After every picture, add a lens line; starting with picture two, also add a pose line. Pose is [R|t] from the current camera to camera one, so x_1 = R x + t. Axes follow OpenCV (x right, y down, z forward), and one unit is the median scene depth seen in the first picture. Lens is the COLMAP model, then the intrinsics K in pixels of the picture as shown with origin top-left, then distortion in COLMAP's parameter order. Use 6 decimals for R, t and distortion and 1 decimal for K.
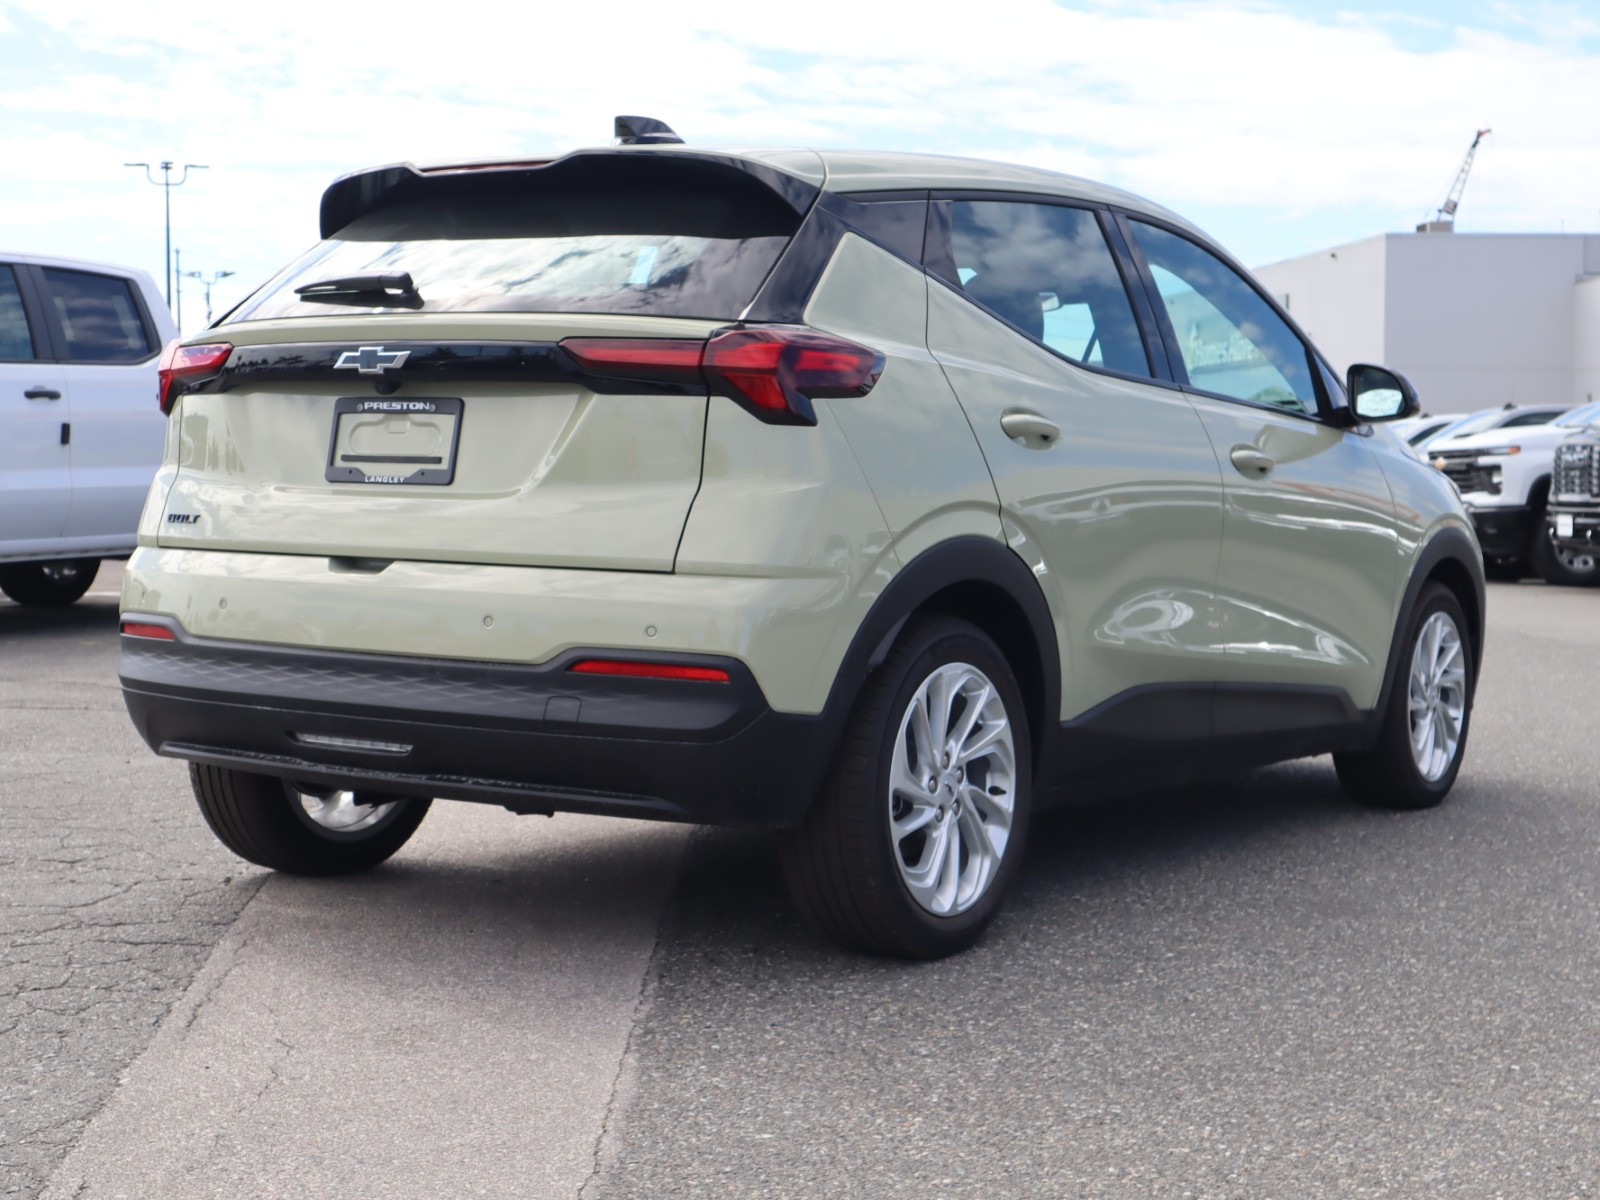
lens RADIAL K [[2406.5, 0, 800.0], [0, 2406.5, 600.0], [0, 0, 1]] dist [0.026966, 0.038494]
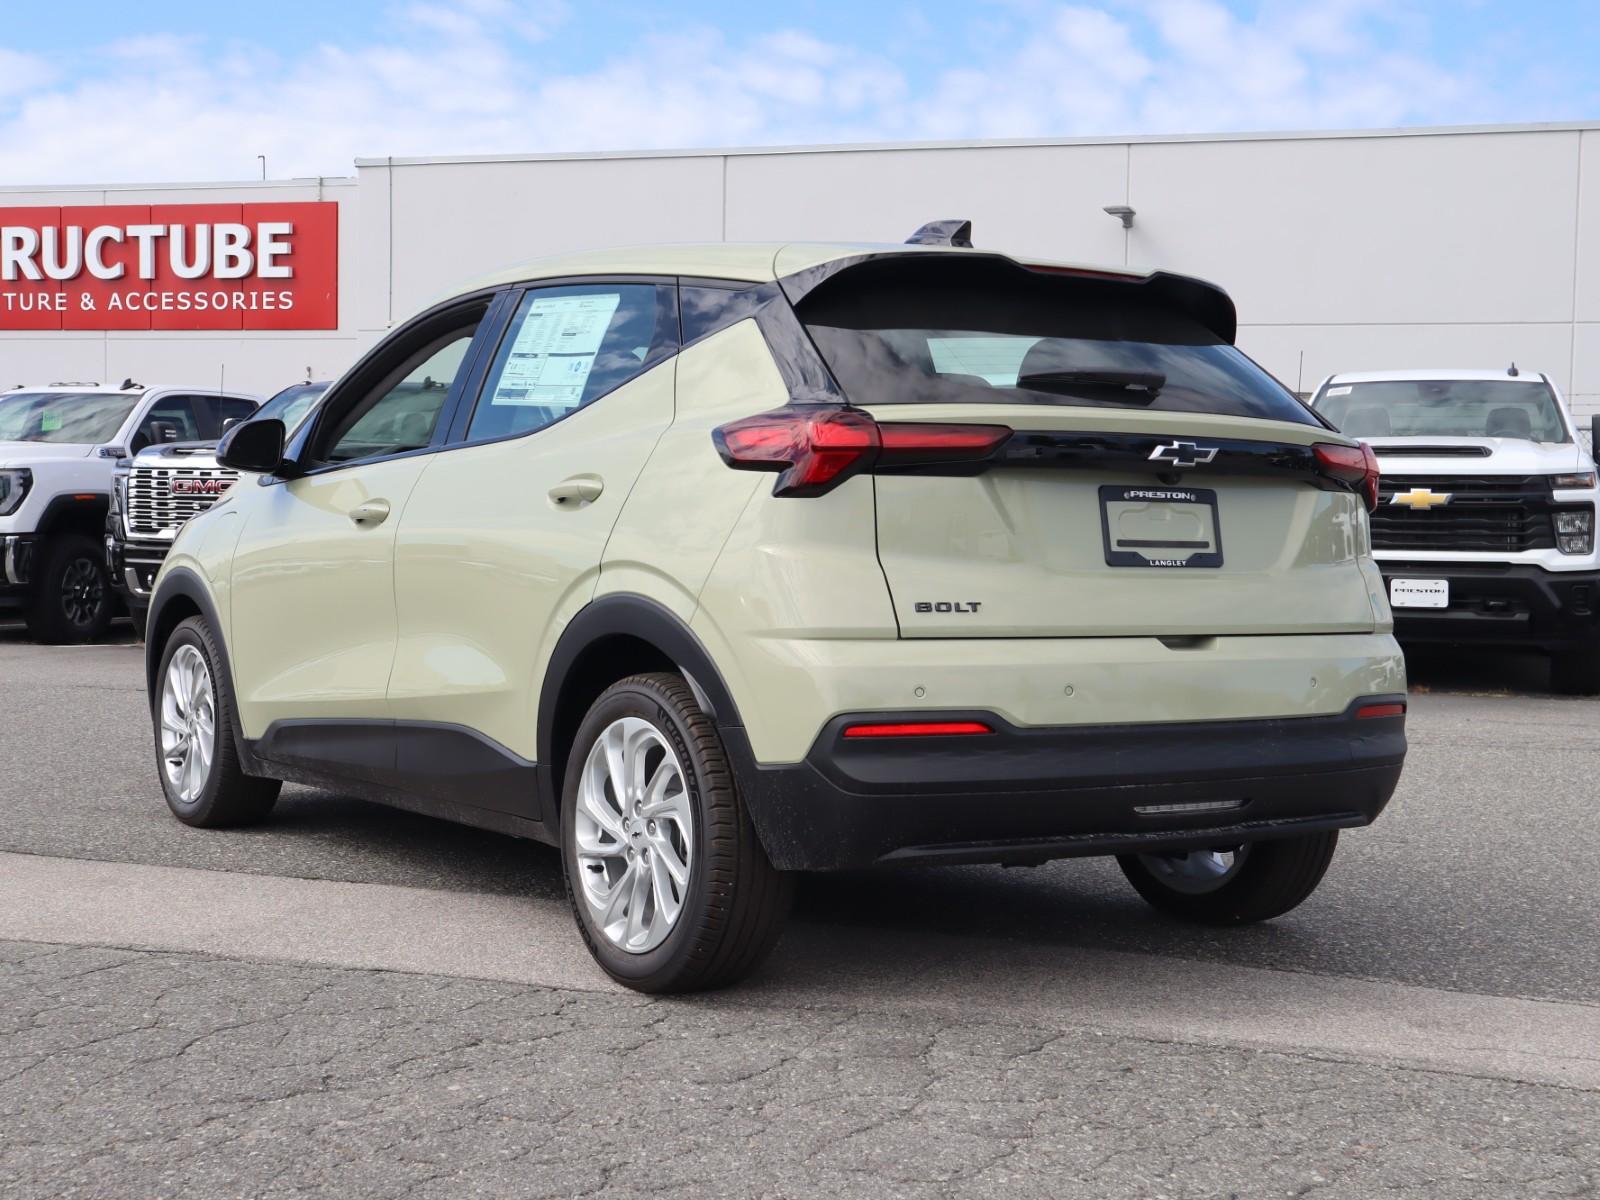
lens RADIAL K [[2241.4, 0, 800.0], [0, 2241.4, 600.0], [0, 0, 1]] dist [0.026373, 0.049831]
pose [[0.387800, -0.039142, 0.920912, -1.178514], [0.039738, 0.998879, 0.025722, -0.066436], [-0.920886, 0.026620, 0.388921, 0.765254]]
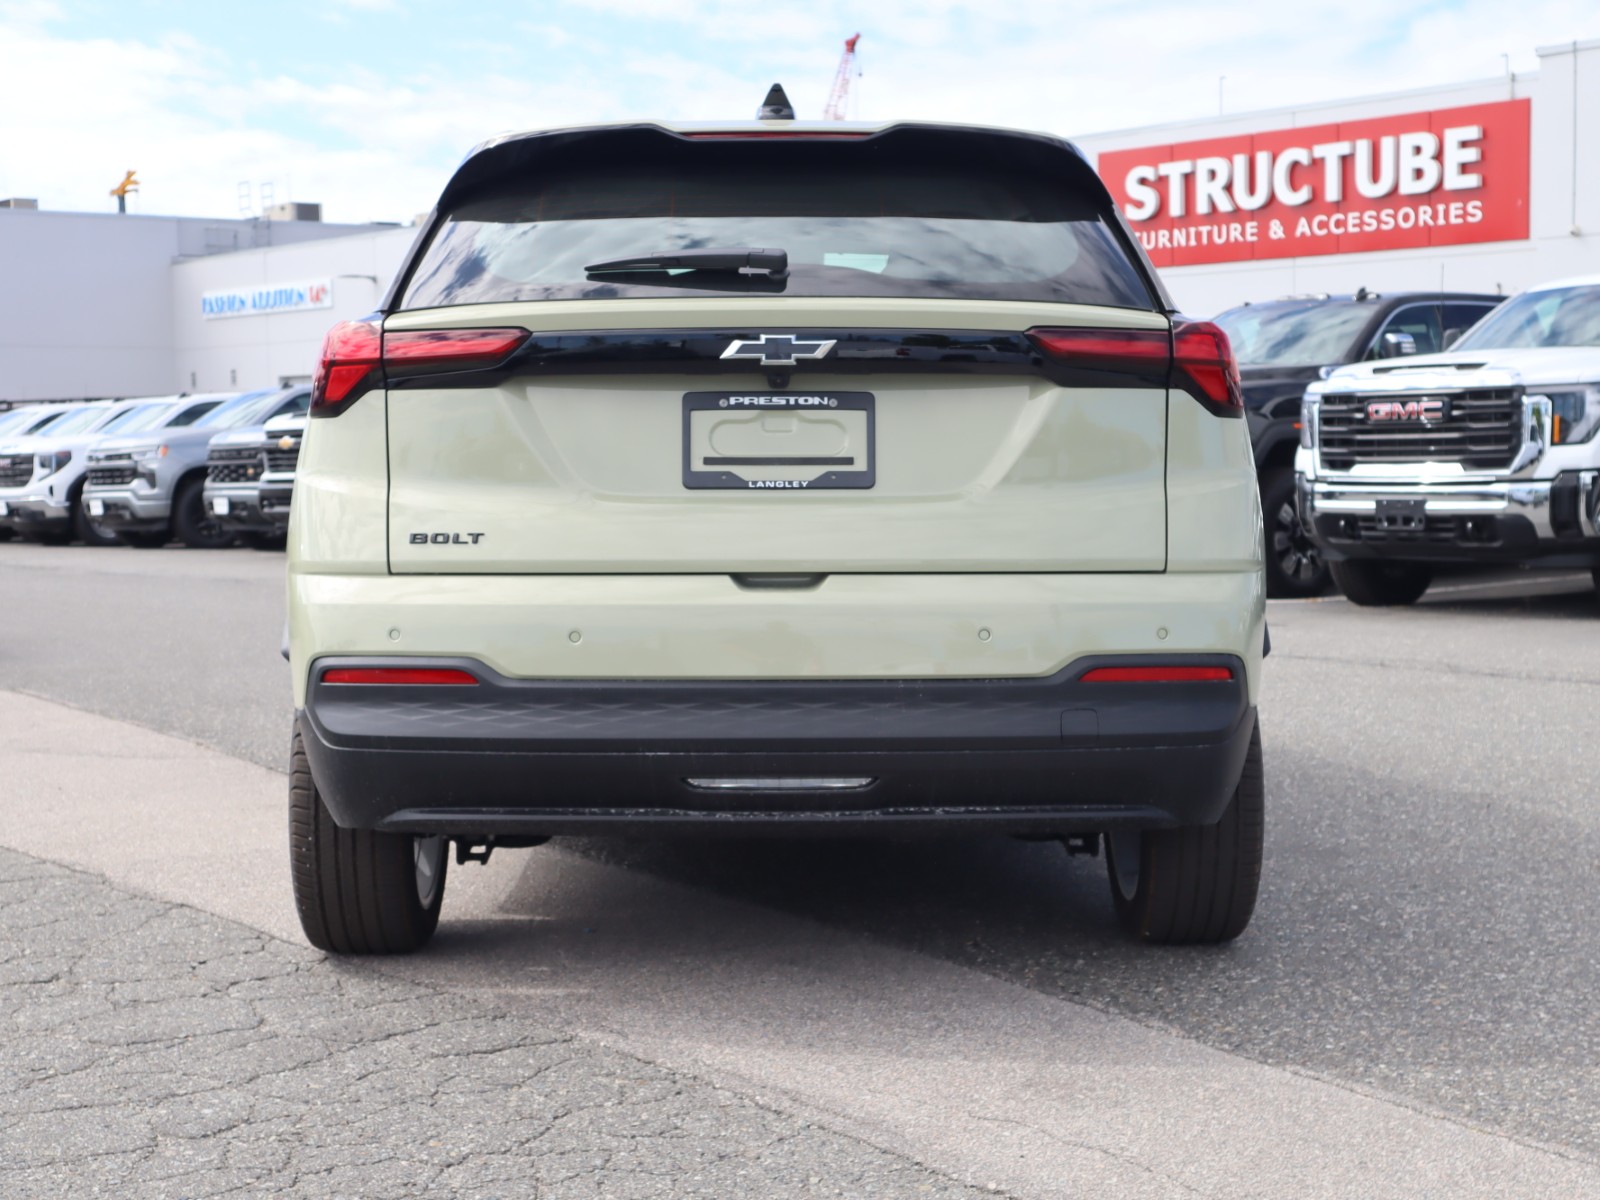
lens RADIAL K [[2374.6, 0, 800.0], [0, 2374.6, 600.0], [0, 0, 1]] dist [0.011744, 0.106180]
pose [[0.825964, -0.054711, 0.561061, -0.663659], [0.048860, 0.998482, 0.025435, -0.029485], [-0.561601, 0.006405, 0.827383, 0.274106]]
